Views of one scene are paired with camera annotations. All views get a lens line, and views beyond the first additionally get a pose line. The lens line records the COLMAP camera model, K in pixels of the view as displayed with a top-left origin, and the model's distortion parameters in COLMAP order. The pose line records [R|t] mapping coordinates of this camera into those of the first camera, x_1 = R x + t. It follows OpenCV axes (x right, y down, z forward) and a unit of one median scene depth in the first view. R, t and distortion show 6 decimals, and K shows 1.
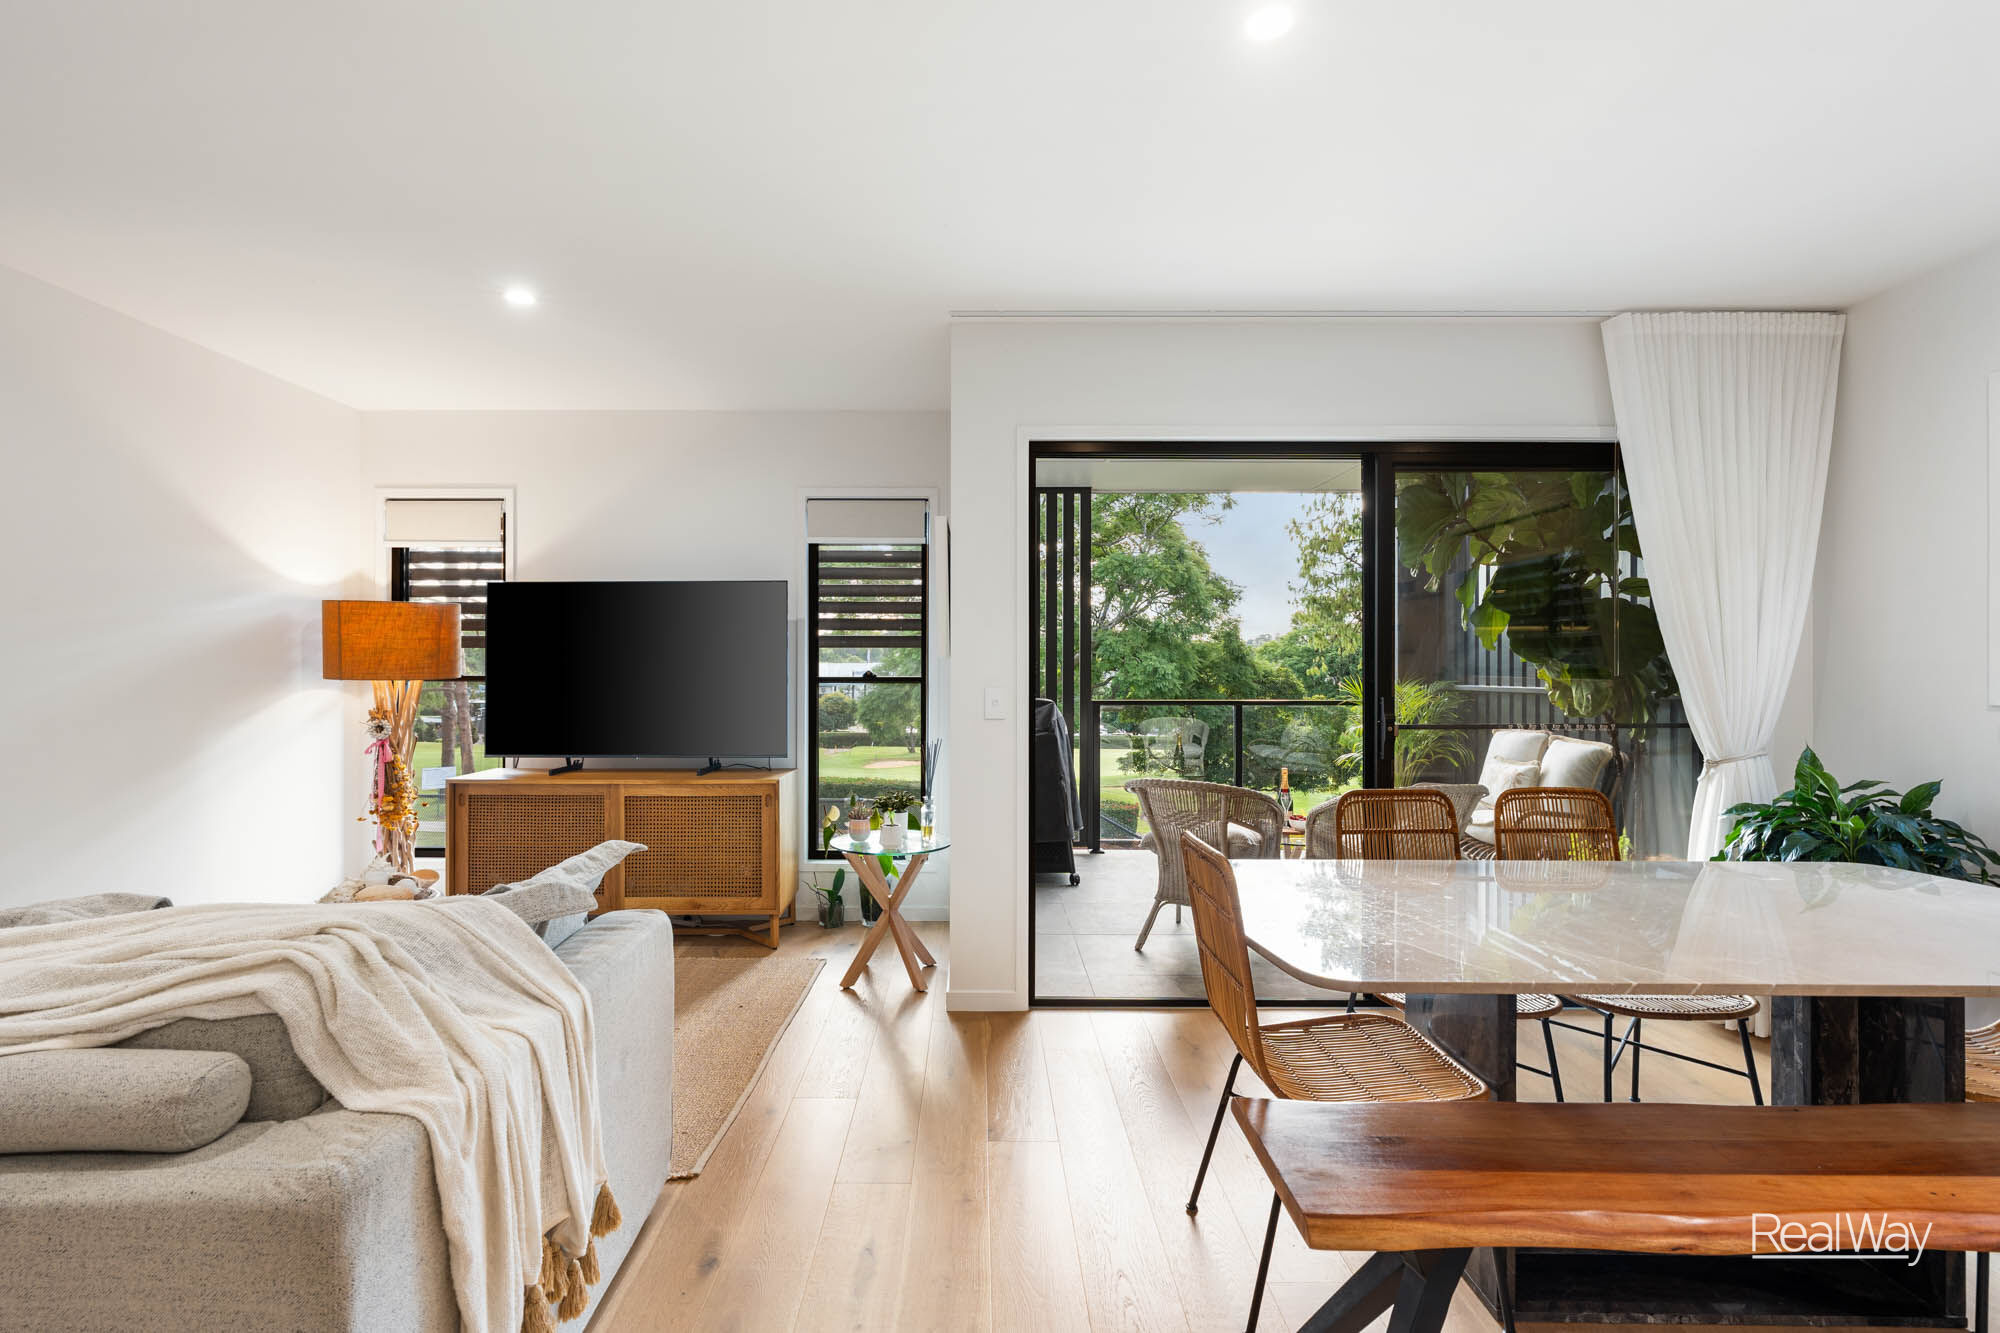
lens RADIAL K [[922.3, 0, 963.2], [0, 922.3, 666.2], [0, 0, 1]] dist [-0.001680, 0.000037]
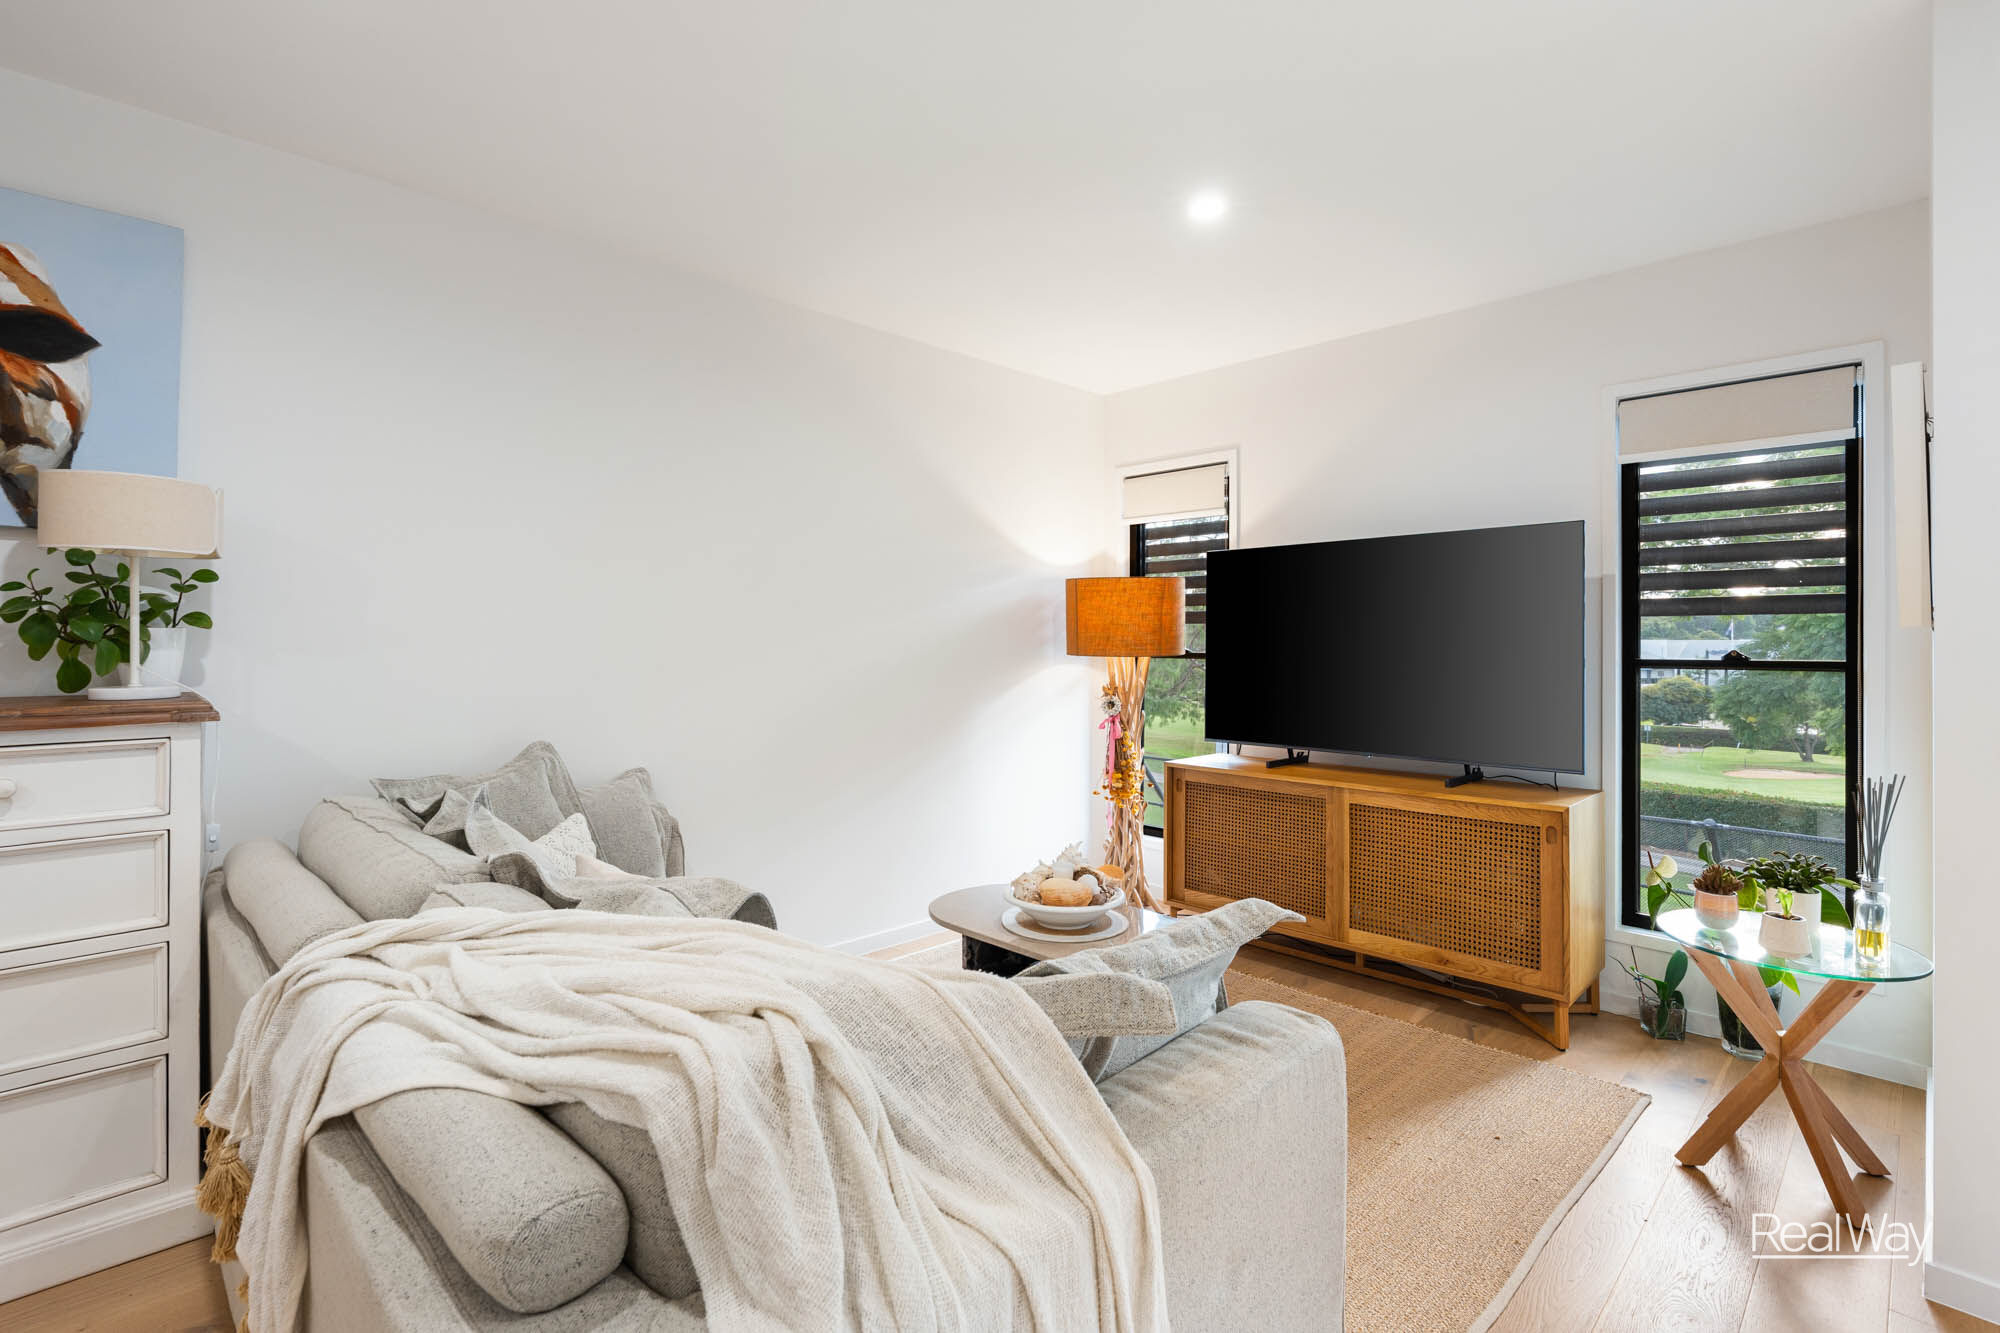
lens RADIAL K [[914.8, 0, 988.4], [0, 914.8, 637.2], [0, 0, 1]] dist [-0.003512, 0.000444]
pose [[0.706953, -0.003227, -0.707253, -0.021488], [-0.001872, 0.999978, -0.006433, 0.000605], [0.707258, 0.005872, 0.706931, 0.199065]]
